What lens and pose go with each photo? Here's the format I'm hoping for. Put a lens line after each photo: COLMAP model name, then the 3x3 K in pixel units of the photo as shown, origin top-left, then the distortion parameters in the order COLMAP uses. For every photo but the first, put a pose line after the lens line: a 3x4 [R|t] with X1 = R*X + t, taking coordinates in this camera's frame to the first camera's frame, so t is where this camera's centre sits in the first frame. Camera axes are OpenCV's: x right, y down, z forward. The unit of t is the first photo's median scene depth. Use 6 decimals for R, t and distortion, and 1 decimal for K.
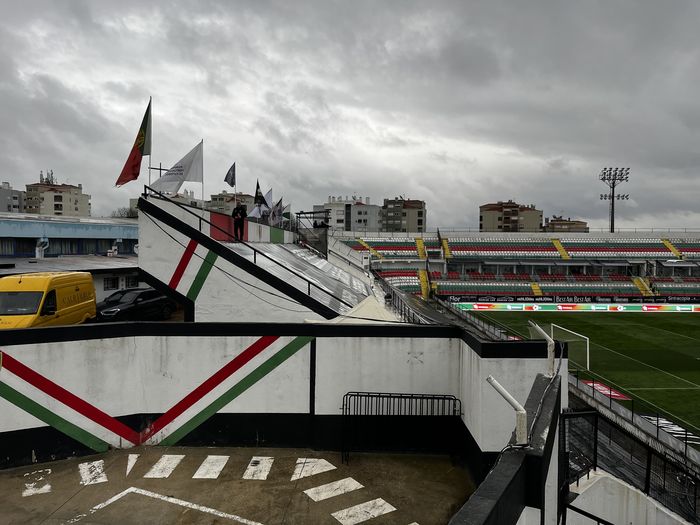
lens RADIAL K [[532.4, 0, 348.7], [0, 532.4, 263.0], [0, 0, 1]] dist [0.070790, -0.076309]
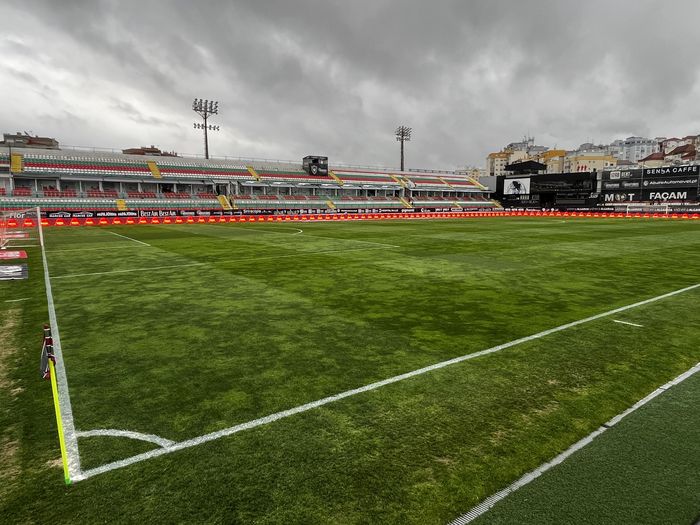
lens RADIAL K [[428.5, 0, 350.5], [0, 428.5, 262.3], [0, 0, 1]] dist [0.002020, -0.006497]
pose [[0.818139, -0.083889, 0.568868, 0.230936], [0.028796, 0.994037, 0.105173, 0.082304], [-0.574299, -0.069665, 0.815676, 0.085091]]
